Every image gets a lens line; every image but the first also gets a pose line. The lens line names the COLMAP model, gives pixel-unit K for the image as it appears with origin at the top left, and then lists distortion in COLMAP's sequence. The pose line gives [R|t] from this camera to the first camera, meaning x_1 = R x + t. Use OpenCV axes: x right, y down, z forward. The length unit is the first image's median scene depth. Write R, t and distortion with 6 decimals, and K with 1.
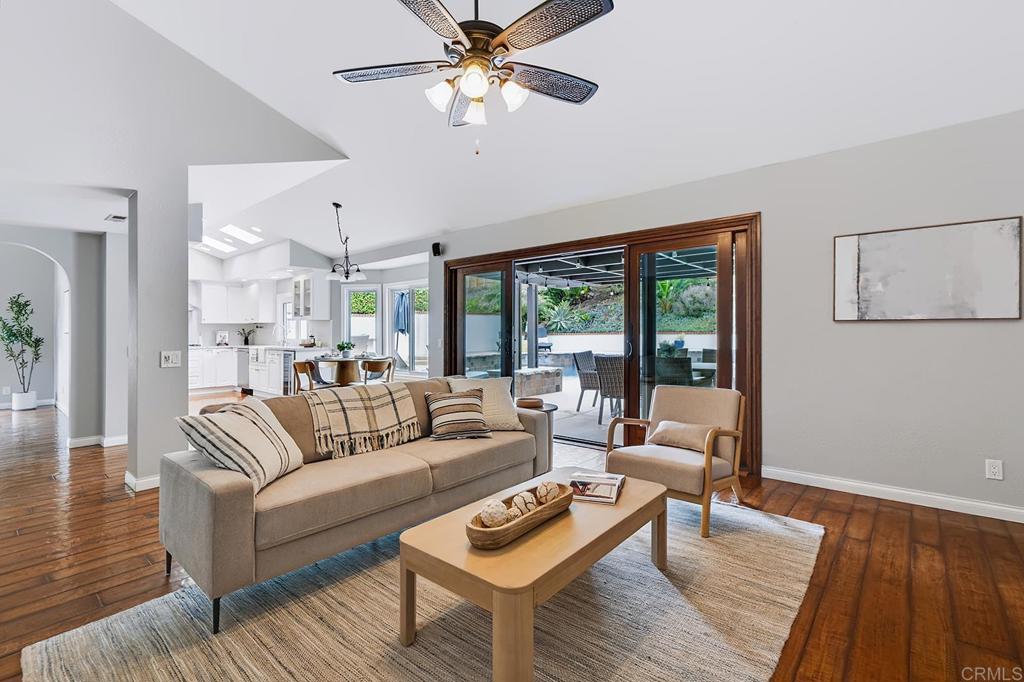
lens RADIAL K [[471.5, 0, 509.1], [0, 471.5, 333.4], [0, 0, 1]] dist [-0.001684, -0.000050]
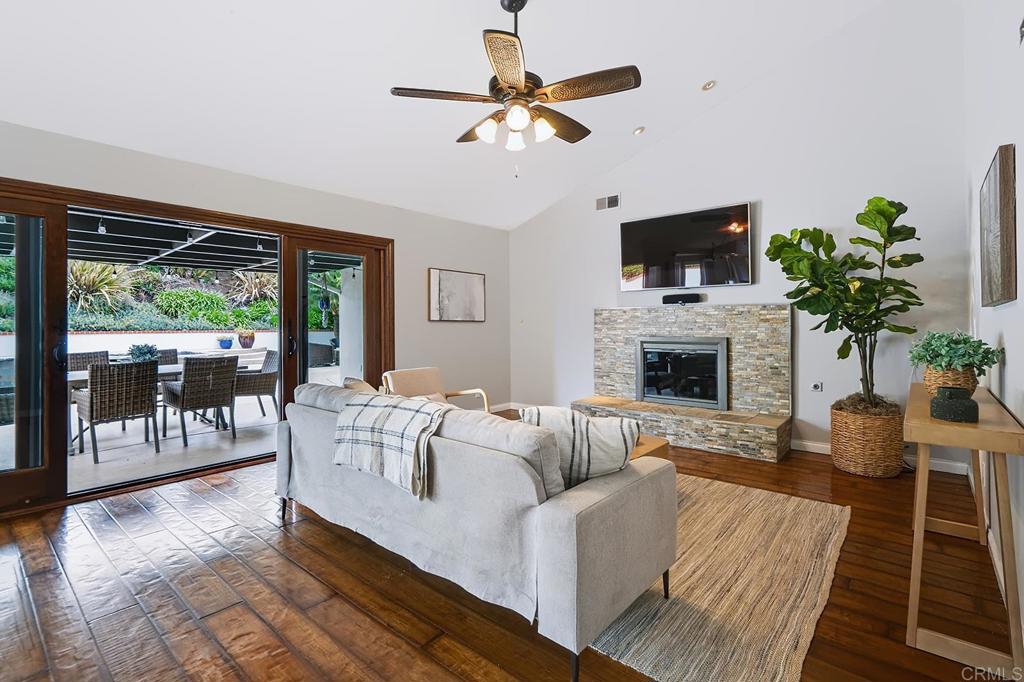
lens RADIAL K [[471.5, 0, 509.2], [0, 471.5, 322.7], [0, 0, 1]] dist [-0.001684, -0.000050]
pose [[0.003778, 0.018712, 0.999818, -0.962419], [0.010333, 0.999771, -0.018750, 0.015583], [-0.999939, 0.010402, 0.003584, 0.759233]]
